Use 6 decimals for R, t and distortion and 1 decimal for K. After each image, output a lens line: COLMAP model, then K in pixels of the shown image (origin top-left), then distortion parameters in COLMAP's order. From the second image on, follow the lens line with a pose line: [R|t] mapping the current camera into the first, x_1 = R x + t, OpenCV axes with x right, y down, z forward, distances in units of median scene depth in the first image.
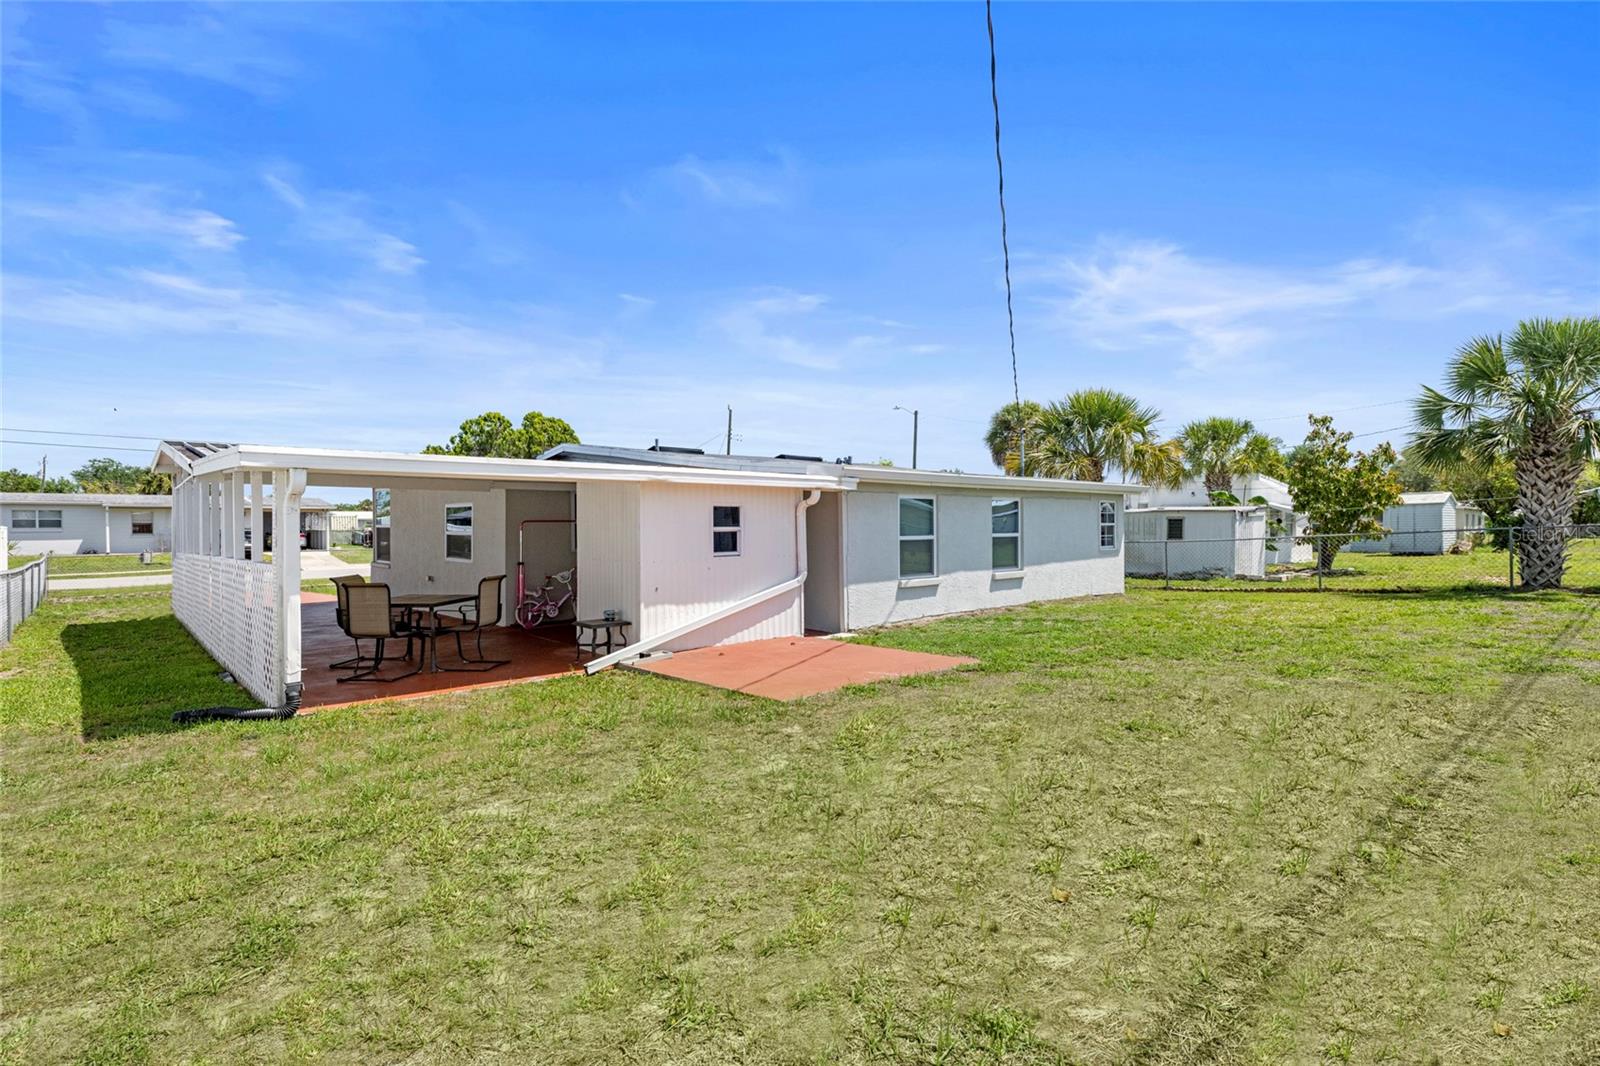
lens RADIAL K [[814.3, 0, 795.7], [0, 814.3, 537.4], [0, 0, 1]] dist [0.001156, 0.000582]
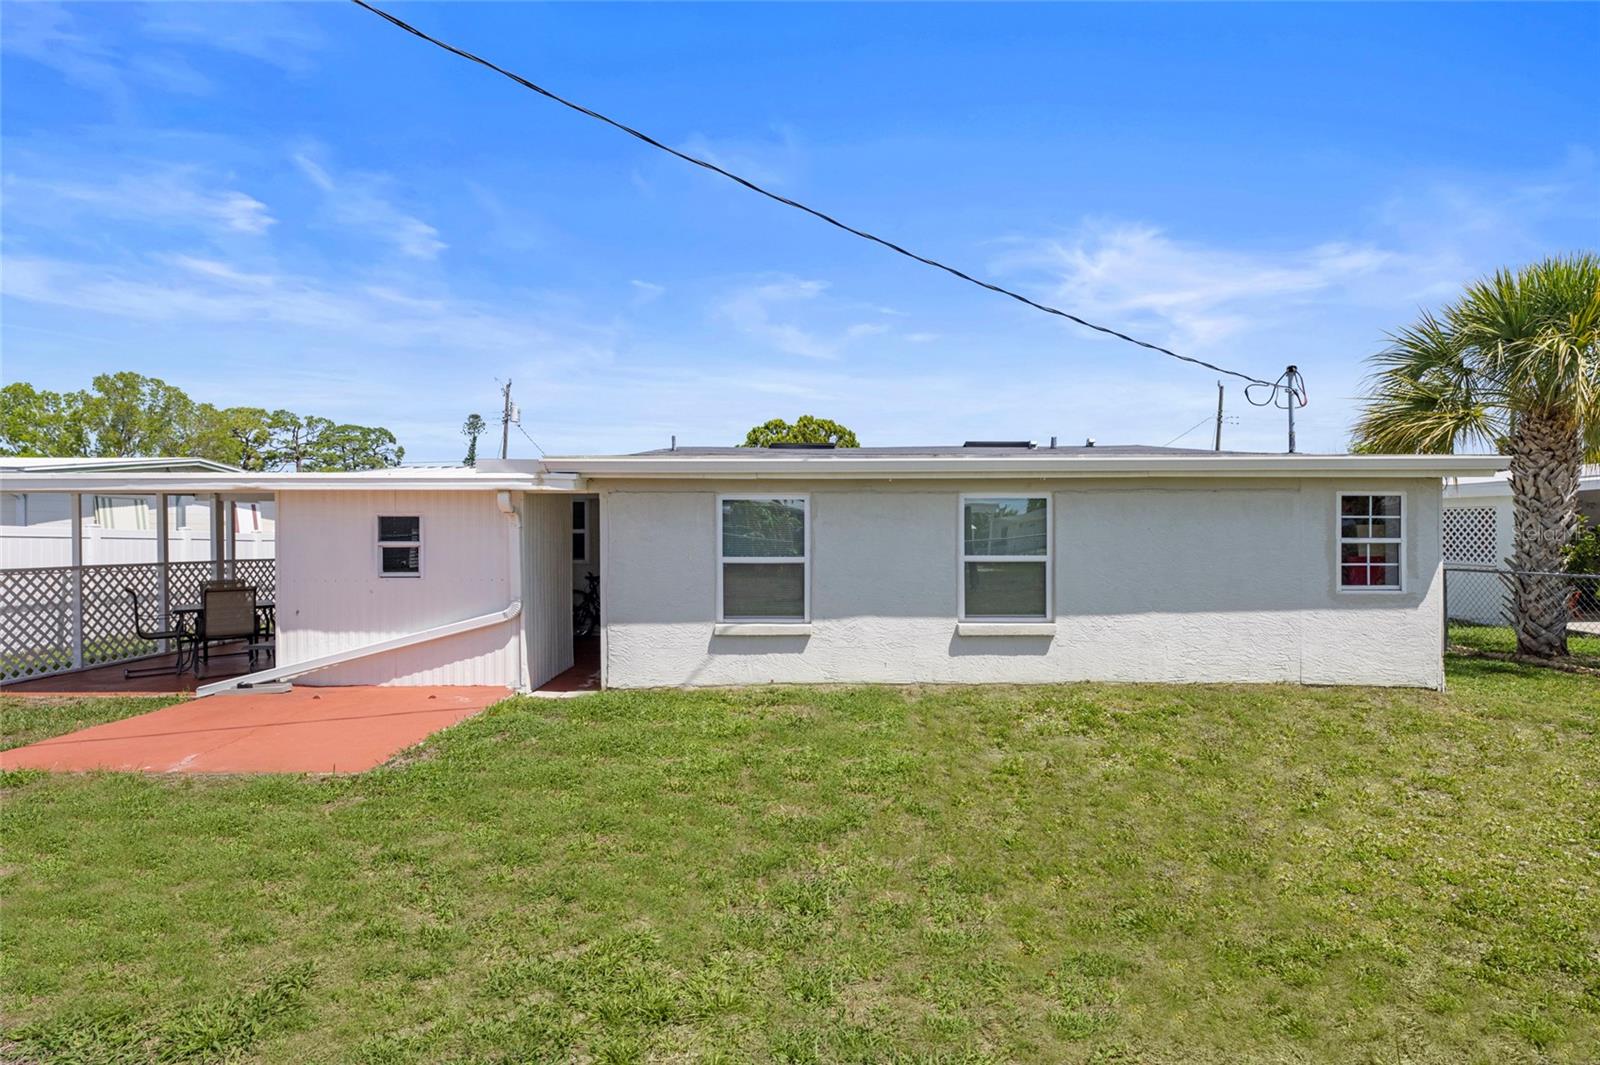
lens RADIAL K [[814.3, 0, 797.2], [0, 814.3, 521.9], [0, 0, 1]] dist [0.001156, 0.000582]
pose [[0.717021, -0.004533, -0.697037, 0.639124], [-0.012405, 0.999738, -0.019262, -0.018179], [0.696941, 0.022458, 0.716777, 0.567793]]
